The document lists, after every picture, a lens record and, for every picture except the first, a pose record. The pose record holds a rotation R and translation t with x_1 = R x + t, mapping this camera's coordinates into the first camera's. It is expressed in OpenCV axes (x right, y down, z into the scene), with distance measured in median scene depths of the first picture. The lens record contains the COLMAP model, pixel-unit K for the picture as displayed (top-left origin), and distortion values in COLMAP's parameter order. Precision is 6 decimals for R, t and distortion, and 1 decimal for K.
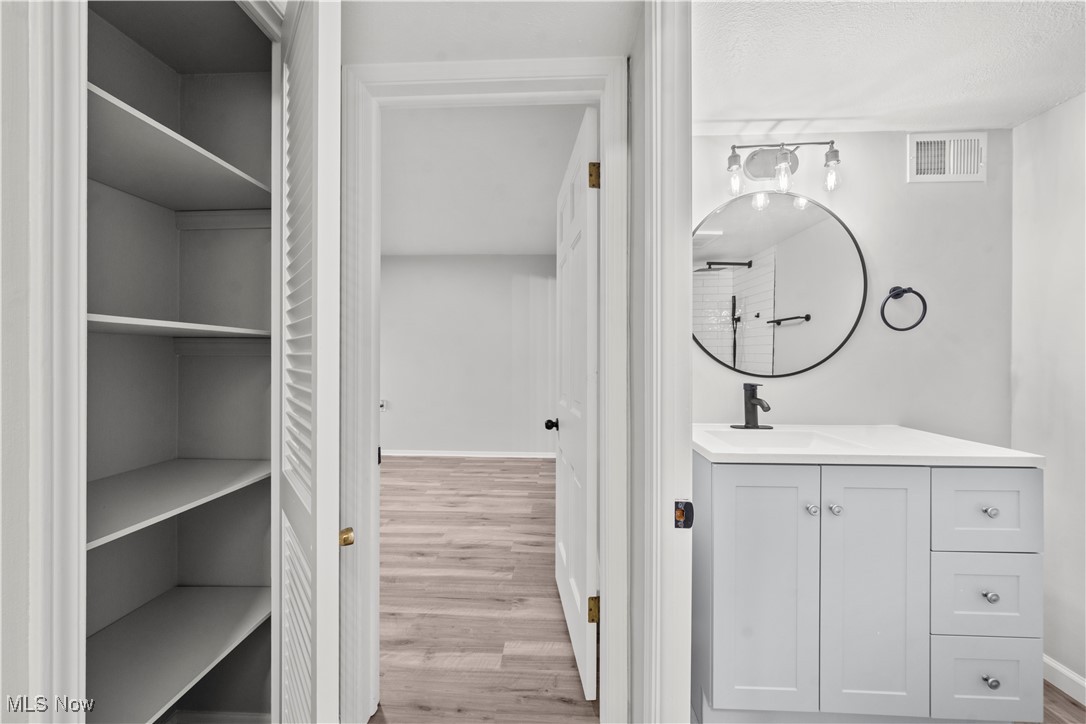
lens RADIAL K [[386.8, 0, 545.3], [0, 386.8, 356.7], [0, 0, 1]] dist [-0.000337, 0.000176]
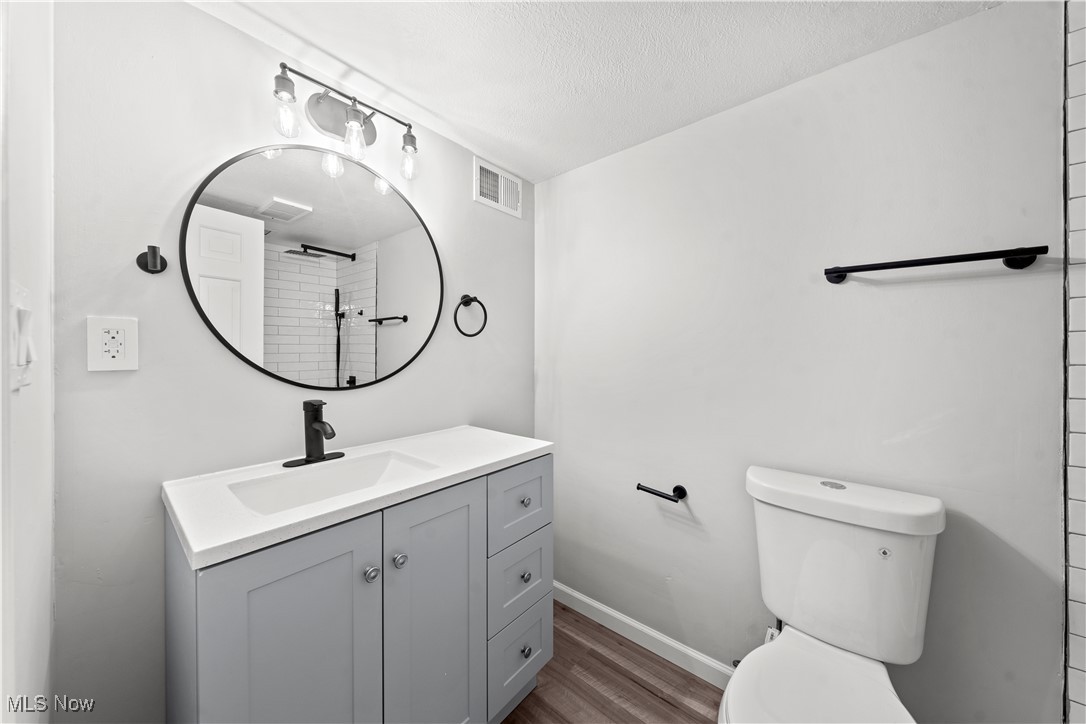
lens RADIAL K [[366.7, 0, 545.8], [0, 366.7, 360.4], [0, 0, 1]] dist [-0.001778, -0.000034]
pose [[0.604317, -0.019167, 0.796513, 0.233914], [0.000174, 0.999714, 0.023925, -0.025202], [-0.796744, -0.014320, 0.604147, 0.213843]]
